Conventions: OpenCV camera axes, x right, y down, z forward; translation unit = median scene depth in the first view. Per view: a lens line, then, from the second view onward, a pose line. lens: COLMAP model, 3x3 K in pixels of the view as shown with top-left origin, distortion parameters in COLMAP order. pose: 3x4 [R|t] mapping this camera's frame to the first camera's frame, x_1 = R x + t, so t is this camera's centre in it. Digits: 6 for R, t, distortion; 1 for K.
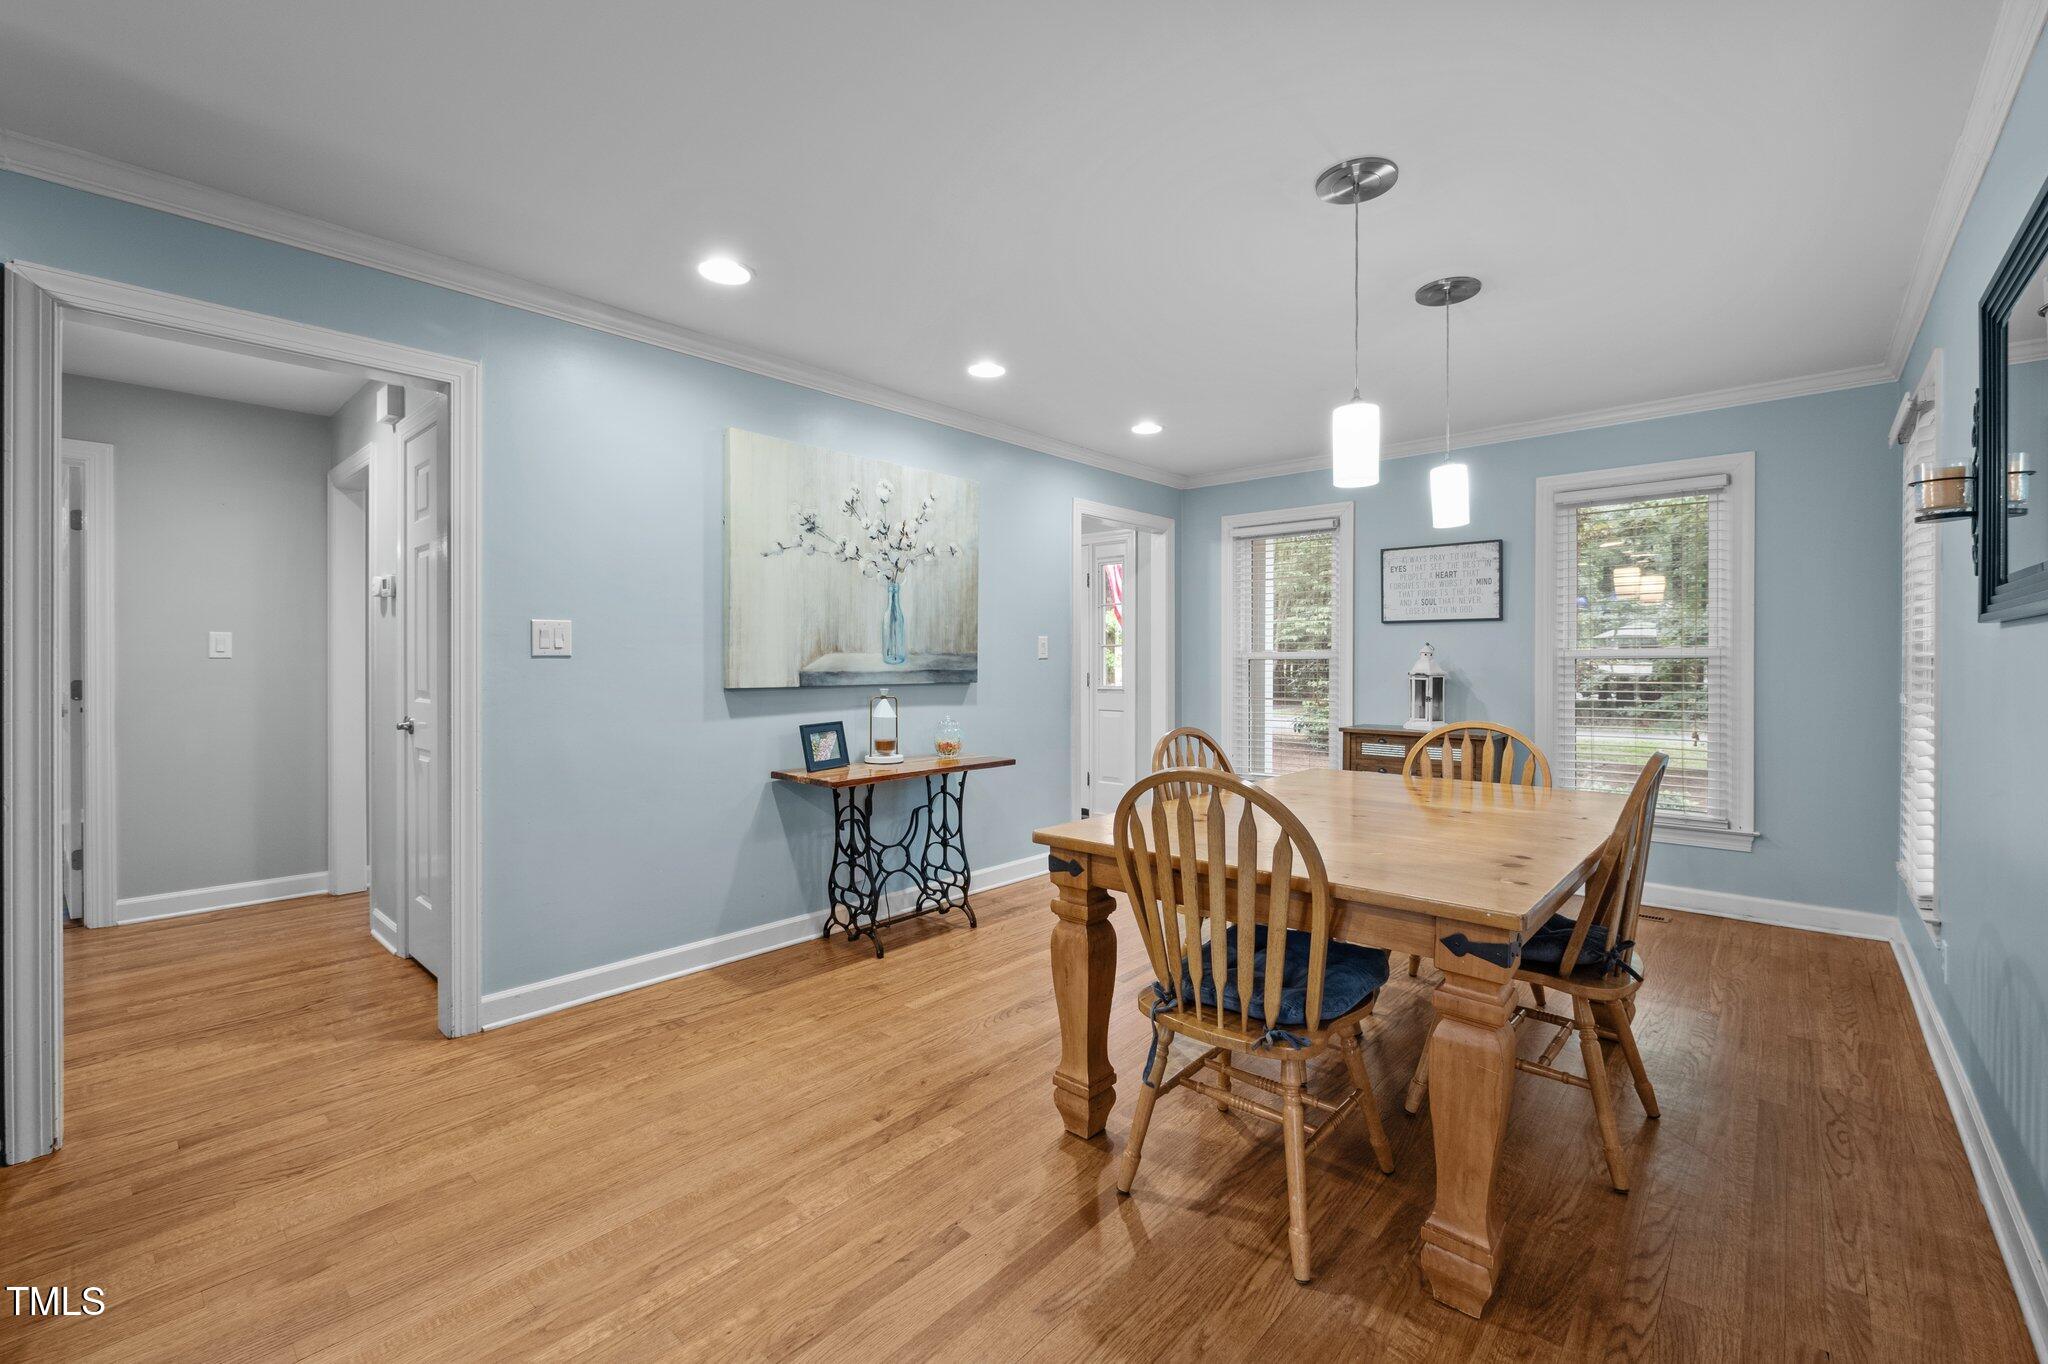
lens RADIAL K [[862.6, 0, 1023.2], [0, 862.6, 668.9], [0, 0, 1]] dist [-0.002442, -0.000039]
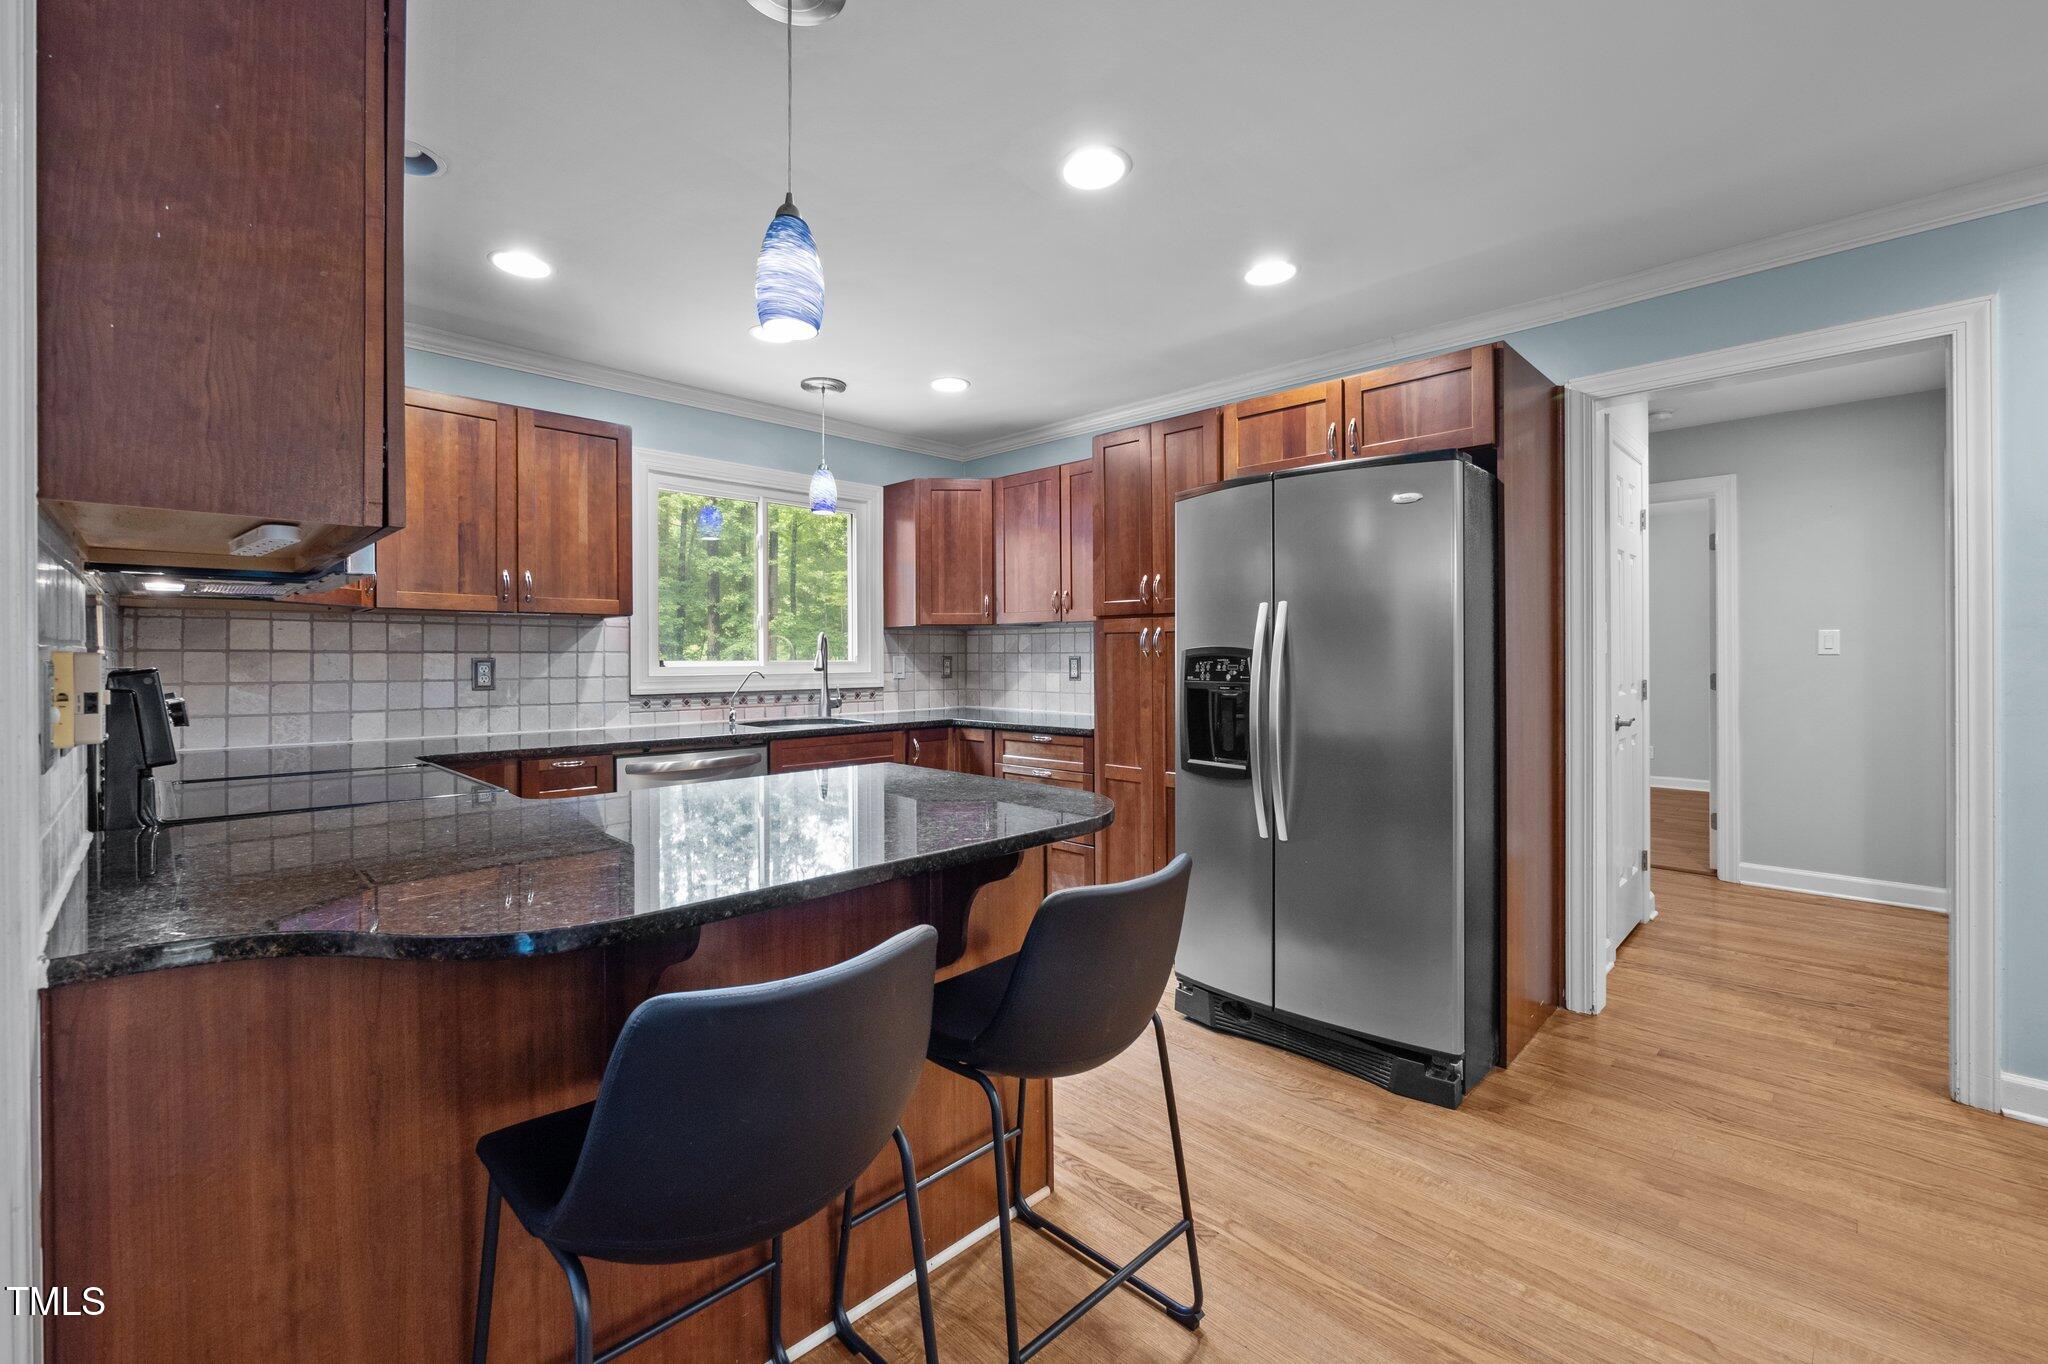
lens RADIAL K [[862.6, 0, 1027.3], [0, 862.6, 668.3], [0, 0, 1]] dist [-0.002442, -0.000039]
pose [[-0.041374, 0.013446, -0.999053, 0.229527], [-0.007424, 0.999878, 0.013765, -0.004988], [0.999116, 0.007986, -0.041270, 0.118892]]
